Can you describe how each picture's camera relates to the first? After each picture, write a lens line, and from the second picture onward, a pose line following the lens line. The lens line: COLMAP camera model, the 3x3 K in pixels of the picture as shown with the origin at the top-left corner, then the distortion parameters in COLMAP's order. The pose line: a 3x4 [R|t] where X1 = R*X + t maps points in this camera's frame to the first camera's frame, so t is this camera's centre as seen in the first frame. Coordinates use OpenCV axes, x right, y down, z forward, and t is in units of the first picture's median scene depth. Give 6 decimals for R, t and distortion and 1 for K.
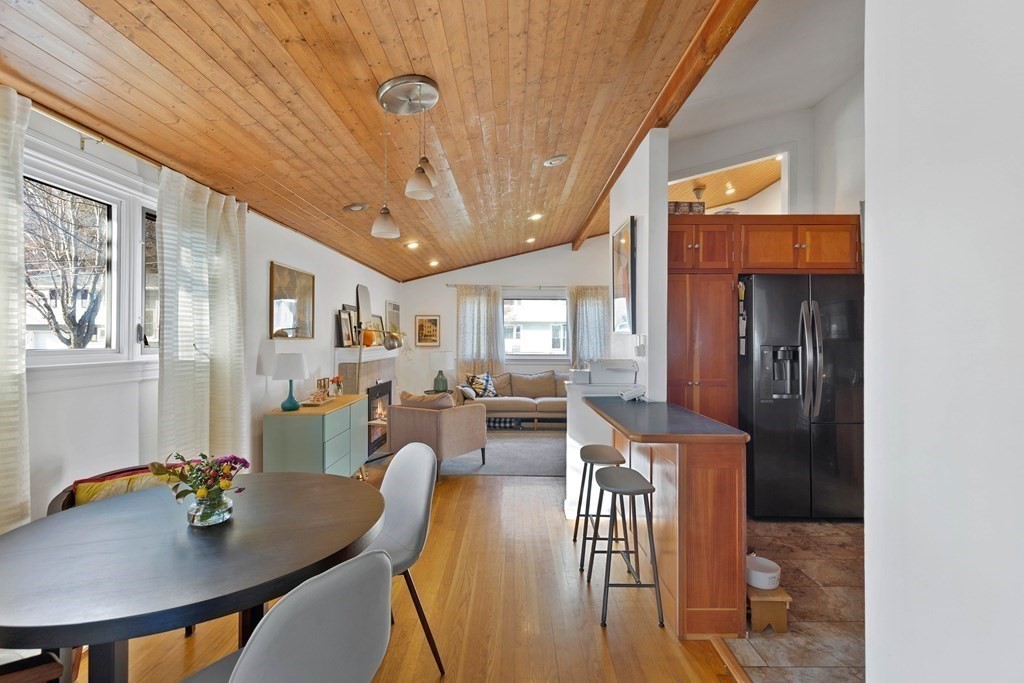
lens RADIAL K [[476.7, 0, 497.1], [0, 476.7, 336.0], [0, 0, 1]] dist [0.007041, -0.001037]
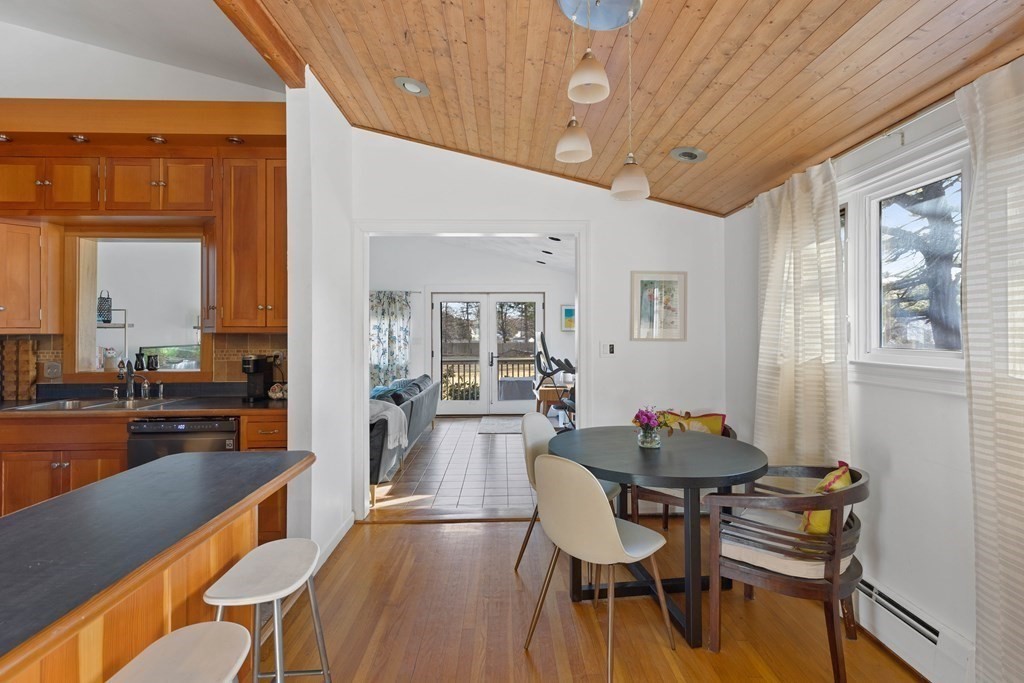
lens RADIAL K [[476.7, 0, 504.5], [0, 476.7, 327.5], [0, 0, 1]] dist [0.007041, -0.001037]
pose [[-0.999296, -0.005943, -0.037036, -0.009166], [-0.005336, 0.999850, -0.016468, 0.000961], [0.037129, -0.016259, -0.999178, 0.742484]]
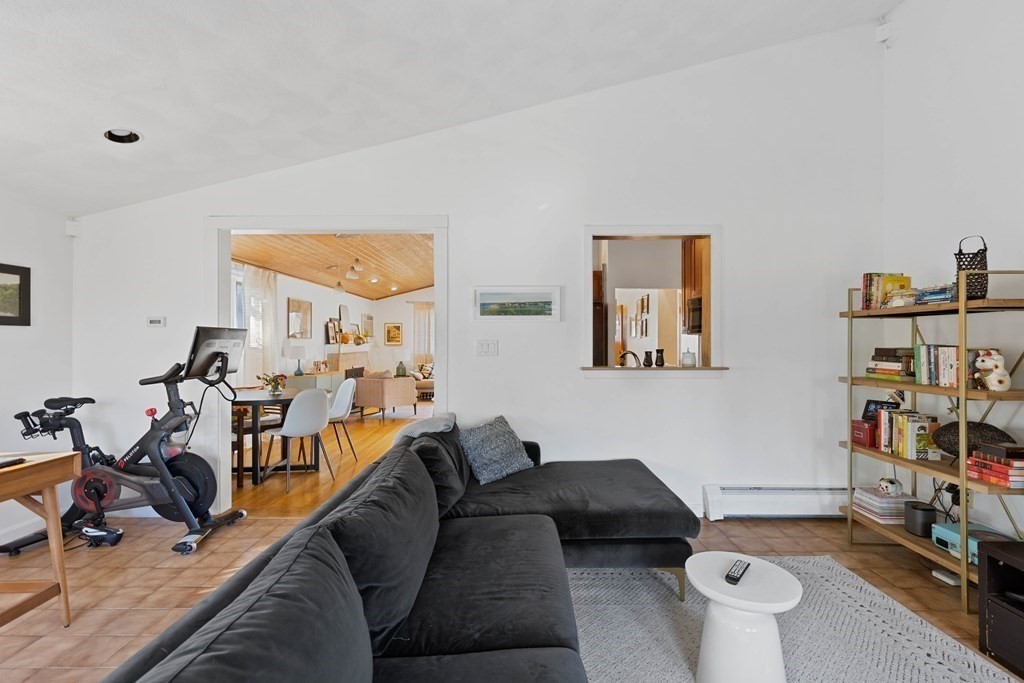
lens RADIAL K [[476.7, 0, 492.2], [0, 476.7, 344.3], [0, 0, 1]] dist [0.007041, -0.001037]
pose [[0.999821, -0.003317, -0.018606, 0.248790], [0.003504, 0.999943, 0.010044, 0.008857], [0.018571, -0.010108, 0.999776, -0.590531]]
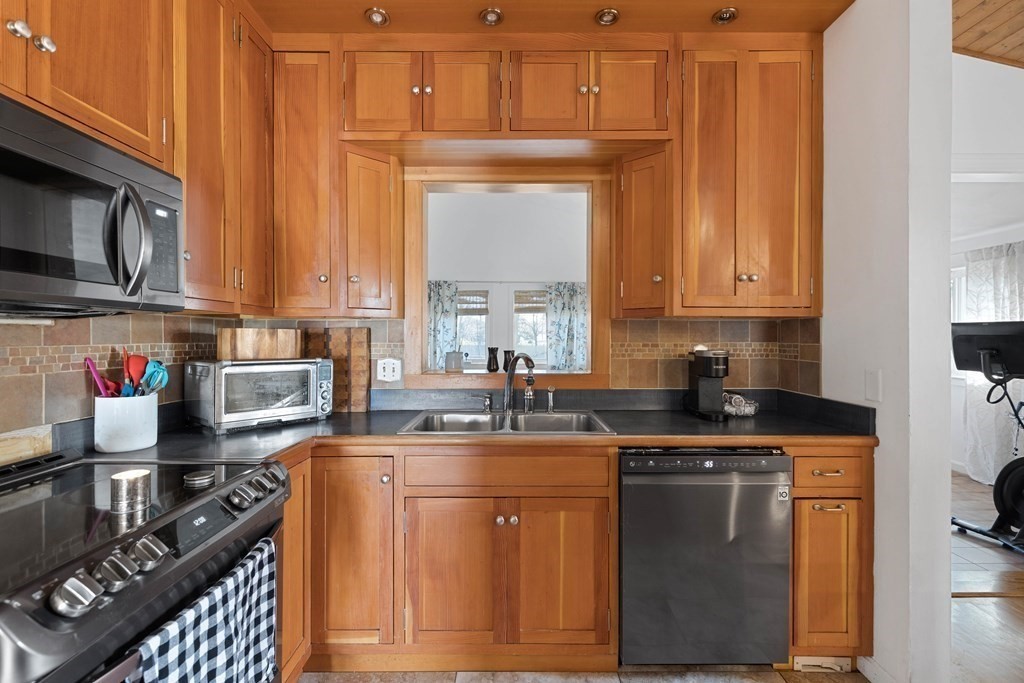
lens RADIAL K [[476.7, 0, 504.5], [0, 476.7, 338.8], [0, 0, 1]] dist [0.007041, -0.001037]
pose [[-0.999940, -0.009980, 0.004532, 0.457869], [-0.009975, 0.999950, 0.001225, 0.018876], [-0.004544, 0.001180, -0.999989, 0.530825]]
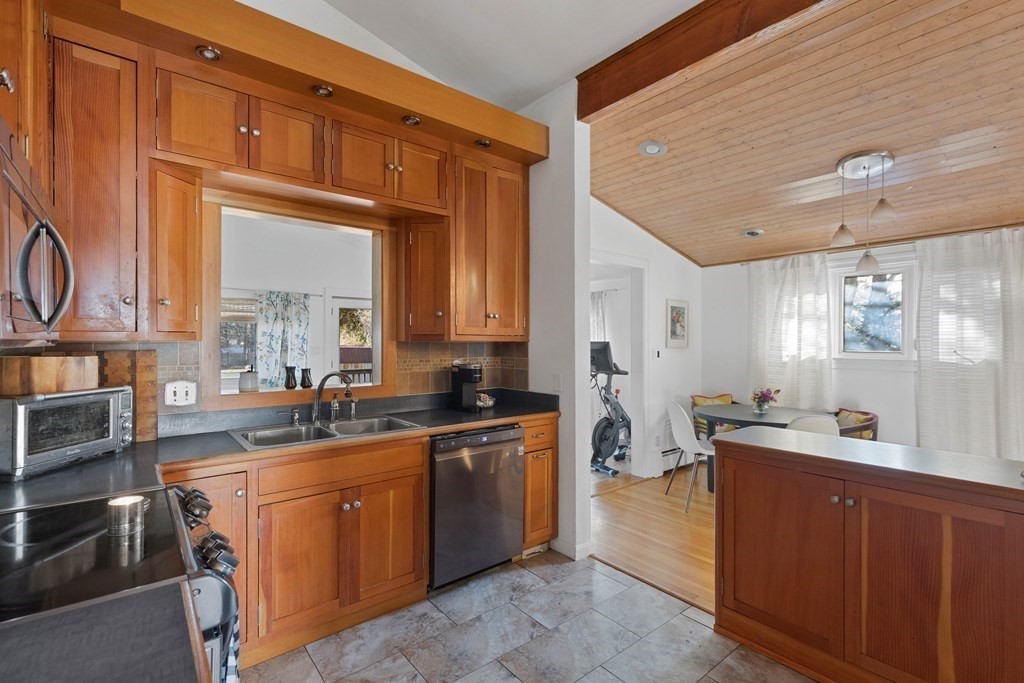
lens RADIAL K [[476.7, 0, 525.8], [0, 476.7, 341.7], [0, 0, 1]] dist [0.007041, -0.001037]
pose [[-0.762692, -0.010095, -0.646683, 0.611724], [-0.005547, 0.999944, -0.009067, 0.004897], [0.646738, -0.003328, -0.762705, 0.617196]]
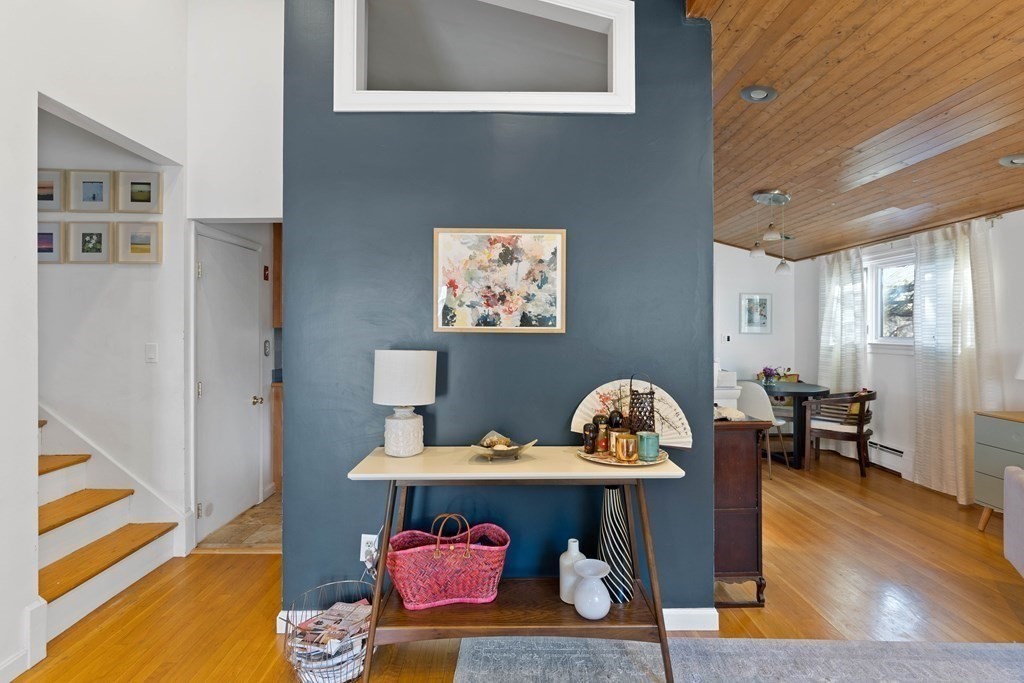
lens RADIAL K [[494.4, 0, 504.8], [0, 494.4, 329.8], [0, 0, 1]] dist [-0.000116, -0.000286]
pose [[-0.999433, -0.004132, -0.033409, 0.390885], [-0.003975, 0.999981, -0.004769, 0.005090], [0.033428, -0.004634, -0.999430, 1.245884]]
